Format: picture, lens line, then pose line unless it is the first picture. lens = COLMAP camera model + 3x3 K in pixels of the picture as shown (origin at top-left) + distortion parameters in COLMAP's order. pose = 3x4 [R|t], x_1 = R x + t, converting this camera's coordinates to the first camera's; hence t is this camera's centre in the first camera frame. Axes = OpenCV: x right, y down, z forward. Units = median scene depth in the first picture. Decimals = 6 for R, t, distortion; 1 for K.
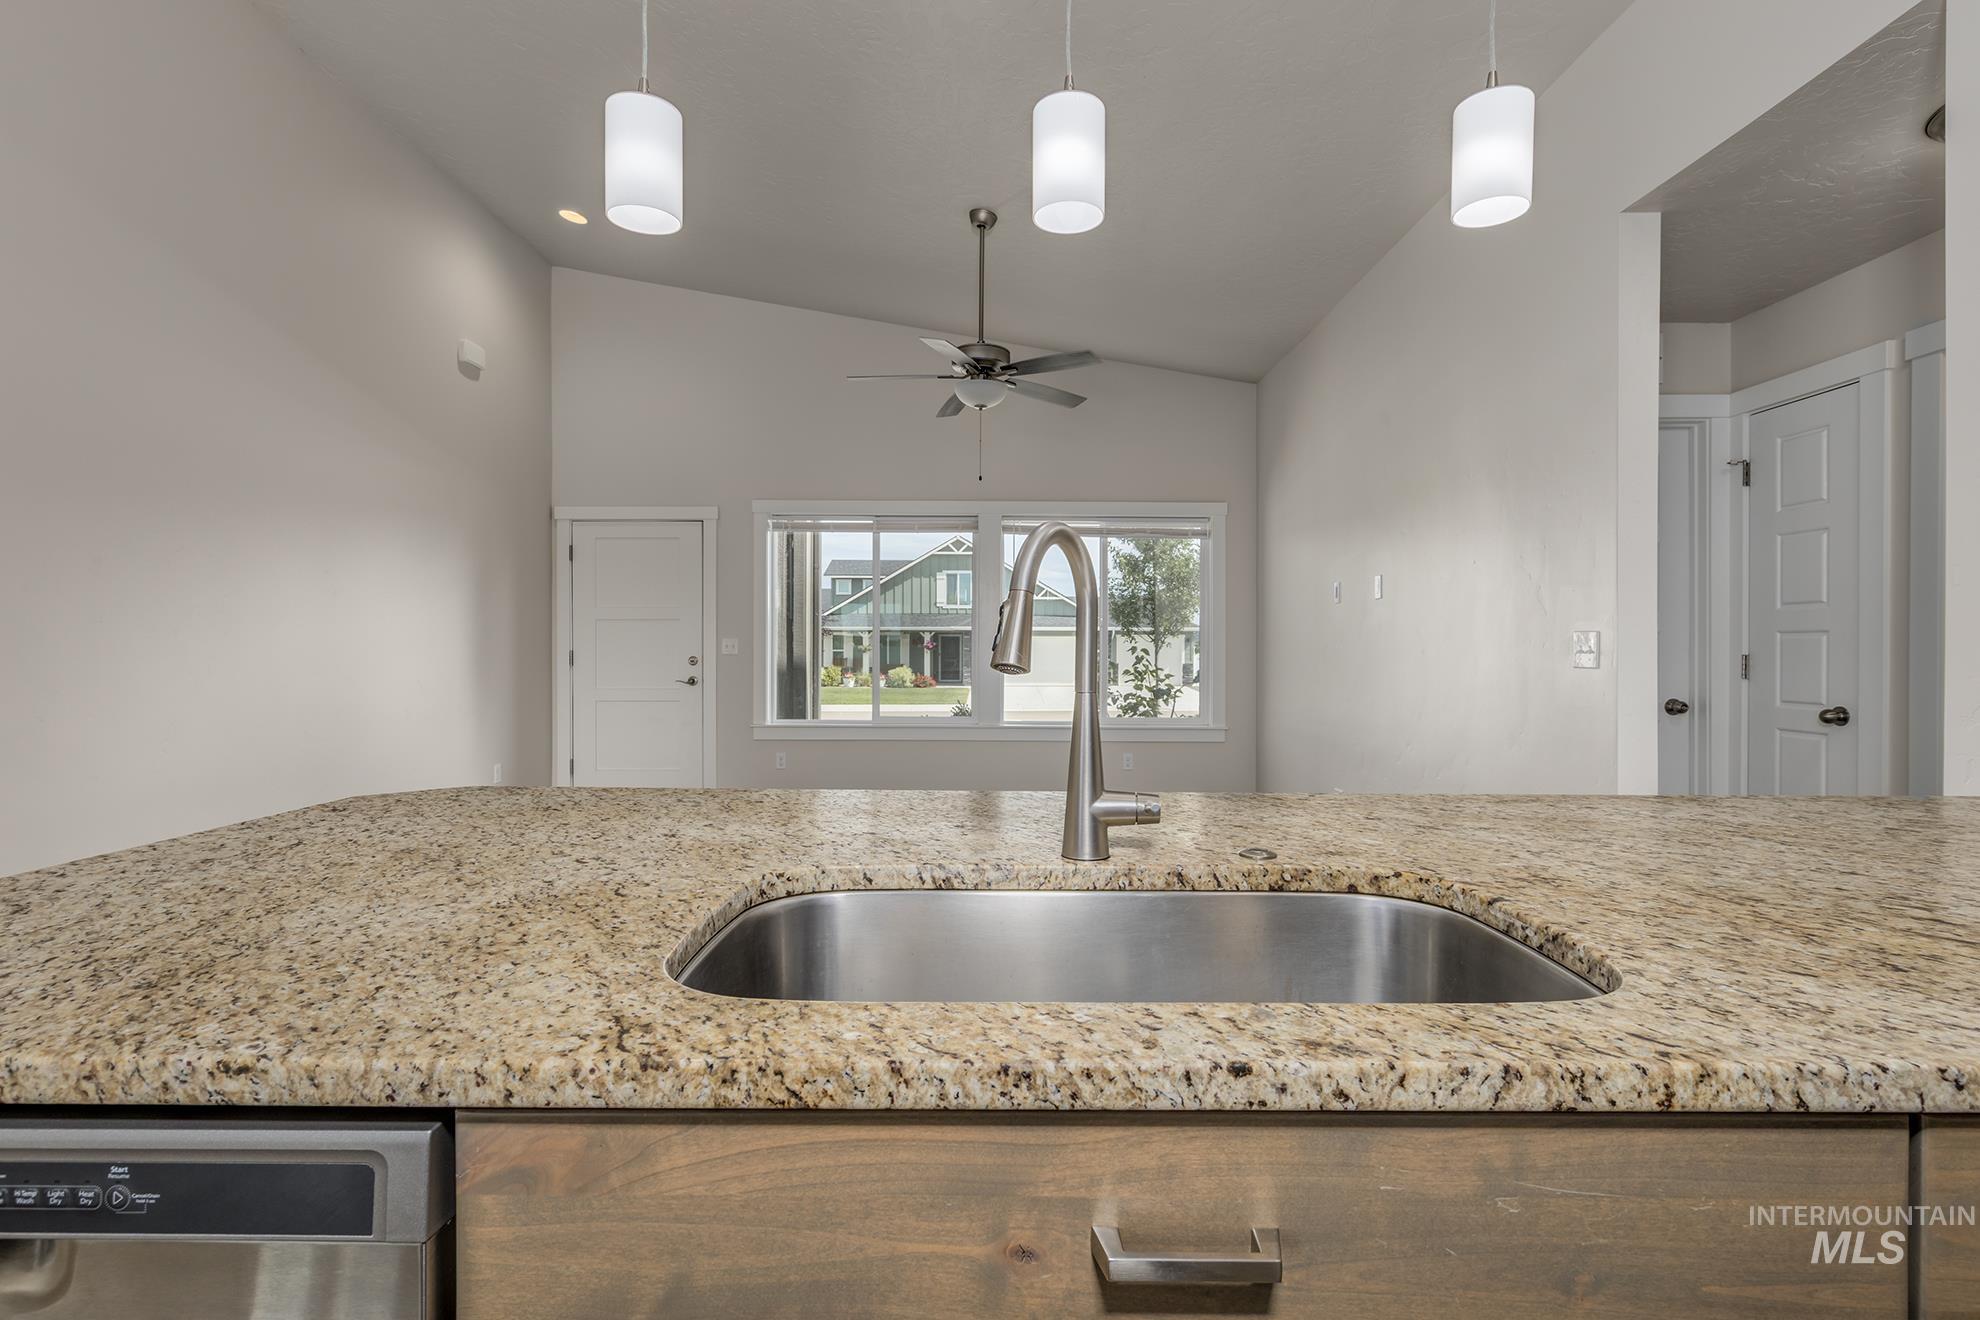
lens RADIAL K [[935.4, 0, 990.0], [0, 935.4, 660.0], [0, 0, 1]] dist [-0.000197, -0.000101]
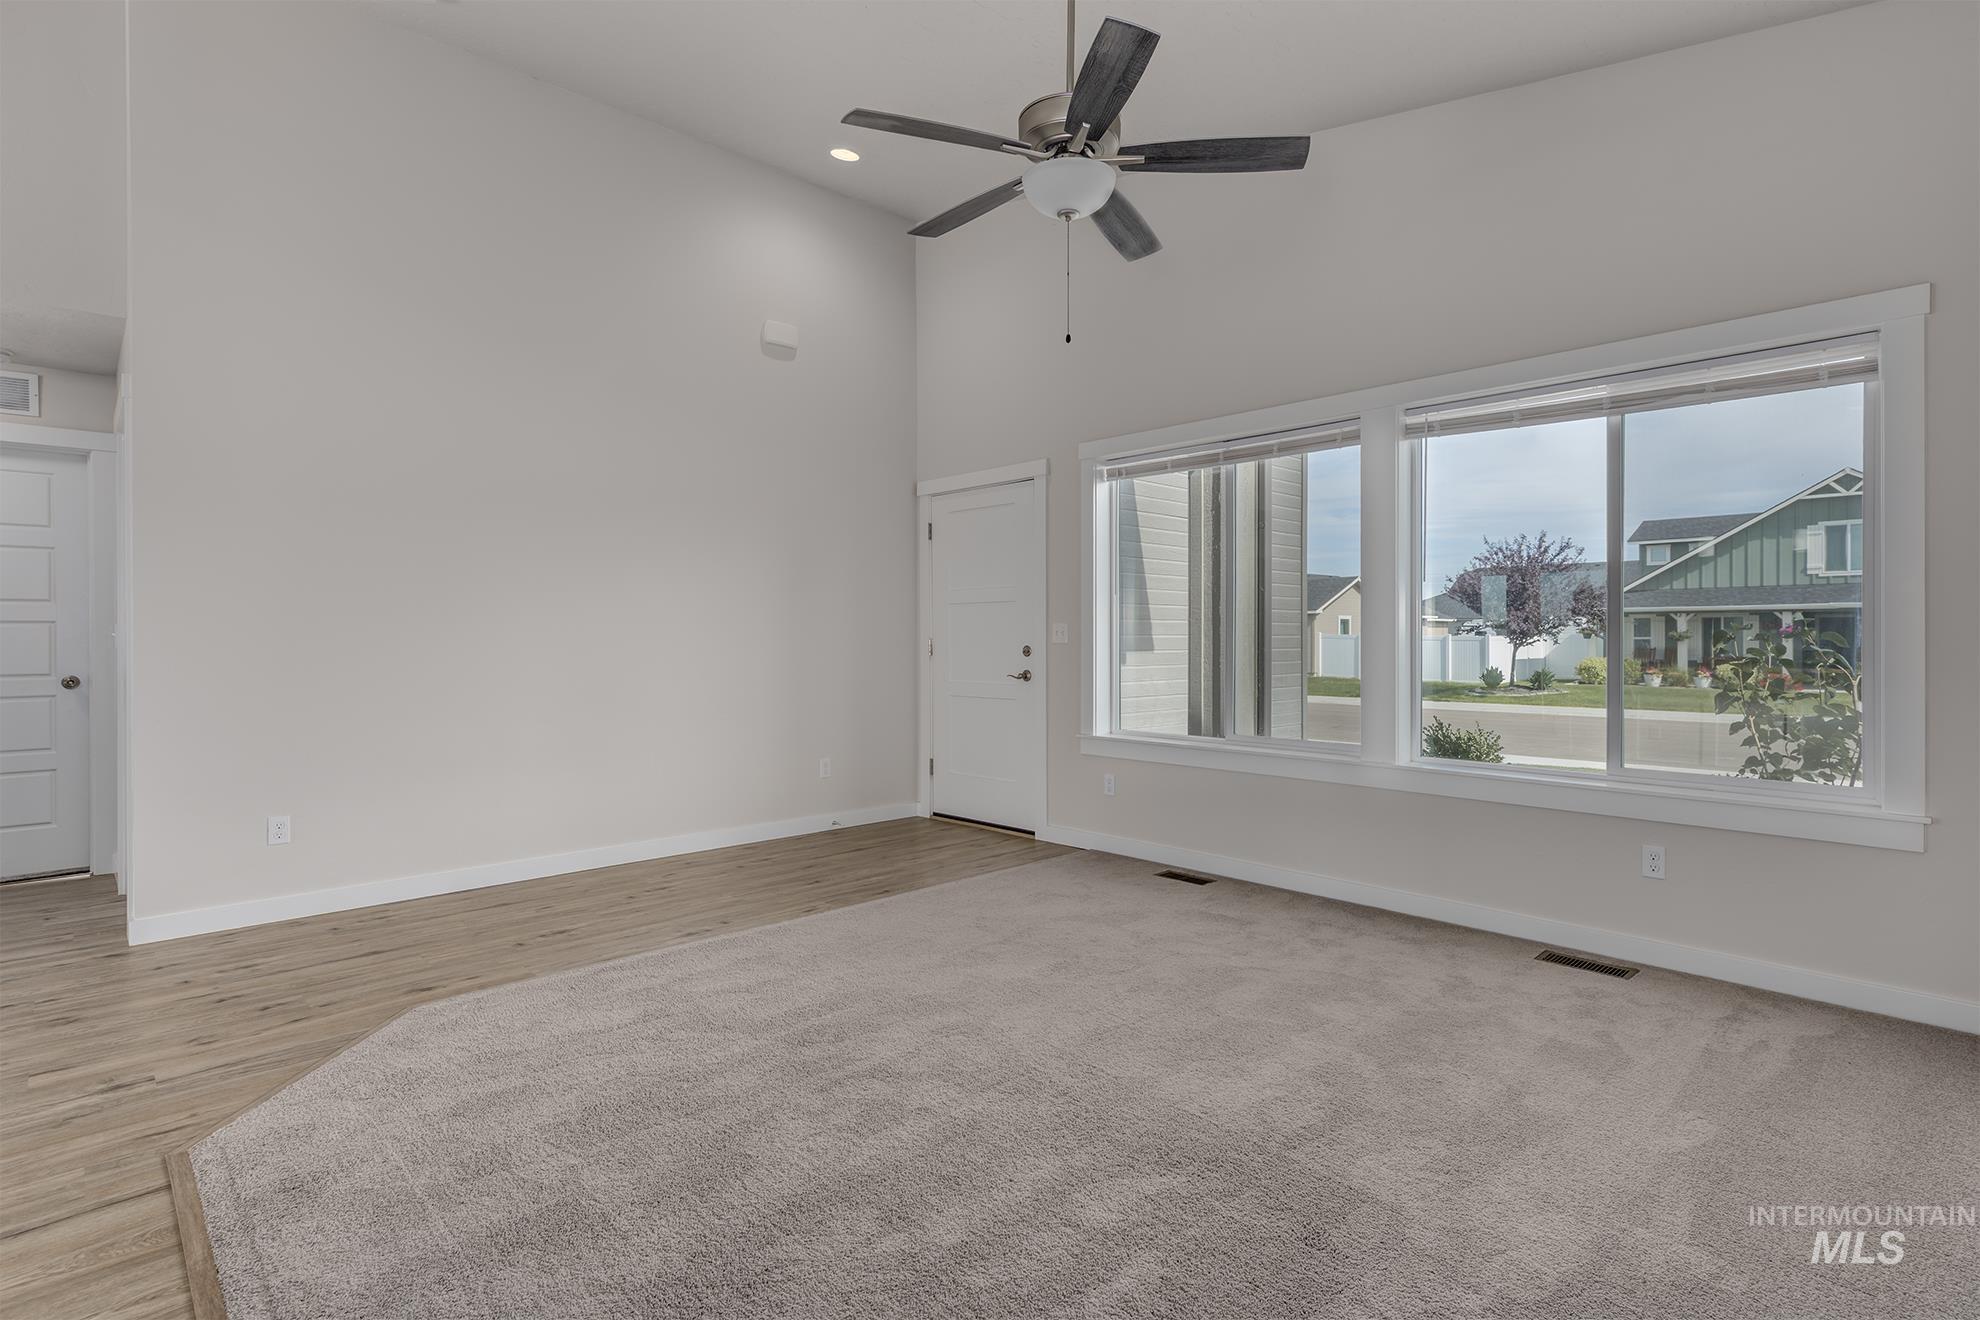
lens RADIAL K [[970.3, 0, 997.3], [0, 970.3, 641.2], [0, 0, 1]] dist [0.000345, -0.000071]
pose [[0.692225, -0.000045, -0.721682, 0.275008], [-0.005621, 0.999969, -0.005454, -0.002973], [0.721660, 0.007832, 0.692204, 0.390446]]
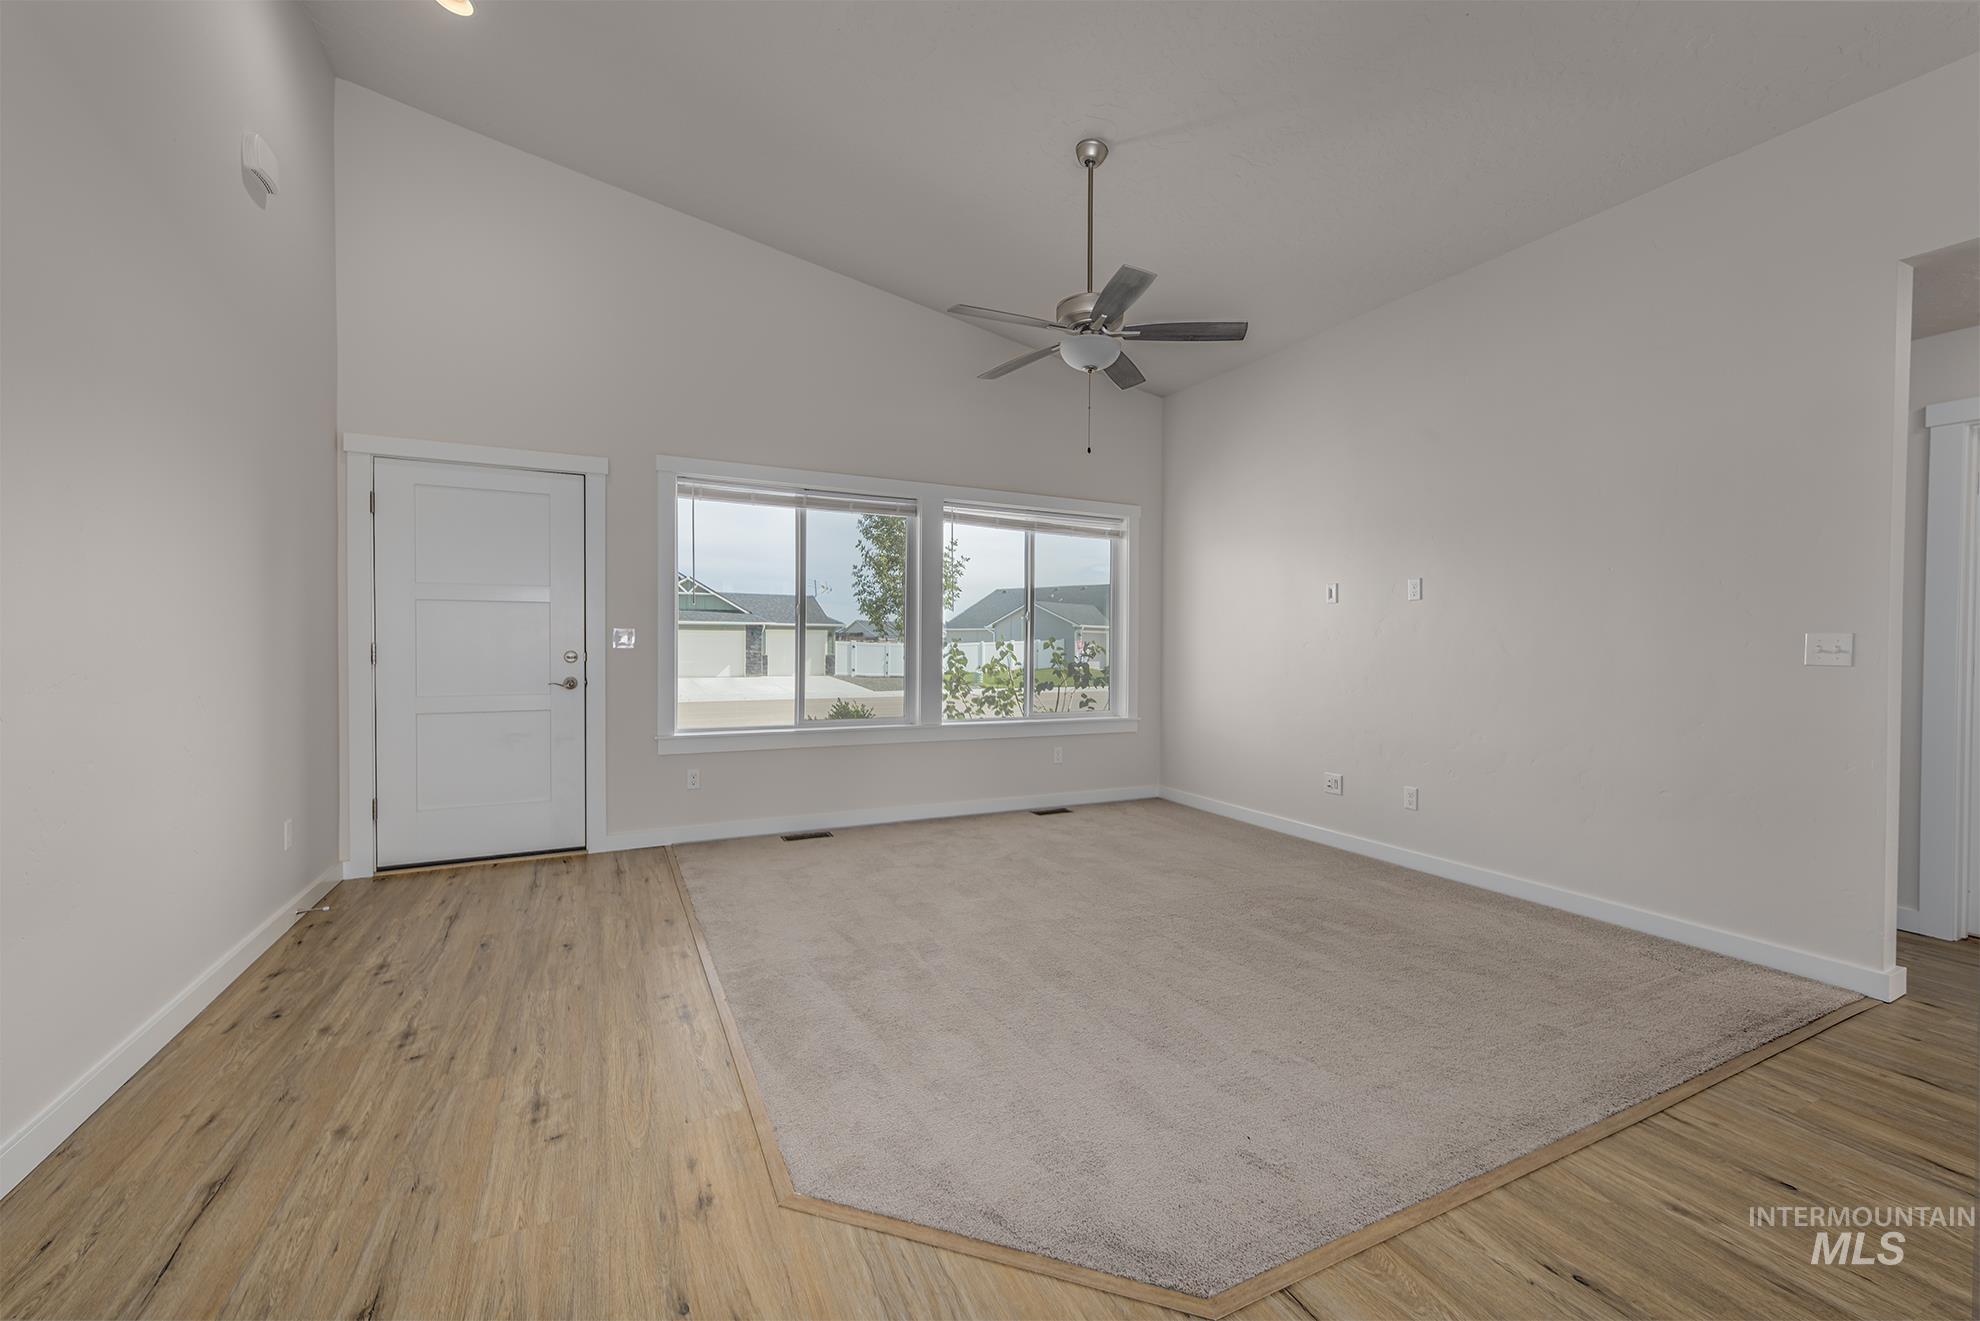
lens RADIAL K [[803.9, 0, 990.0], [0, 803.9, 660.5], [0, 0, 1]] dist [0.003658, 0.000502]
pose [[0.891864, -0.005147, 0.452274, -0.307299], [0.000130, 0.999938, 0.011124, -0.003574], [-0.452304, -0.009863, 0.891809, 0.256157]]
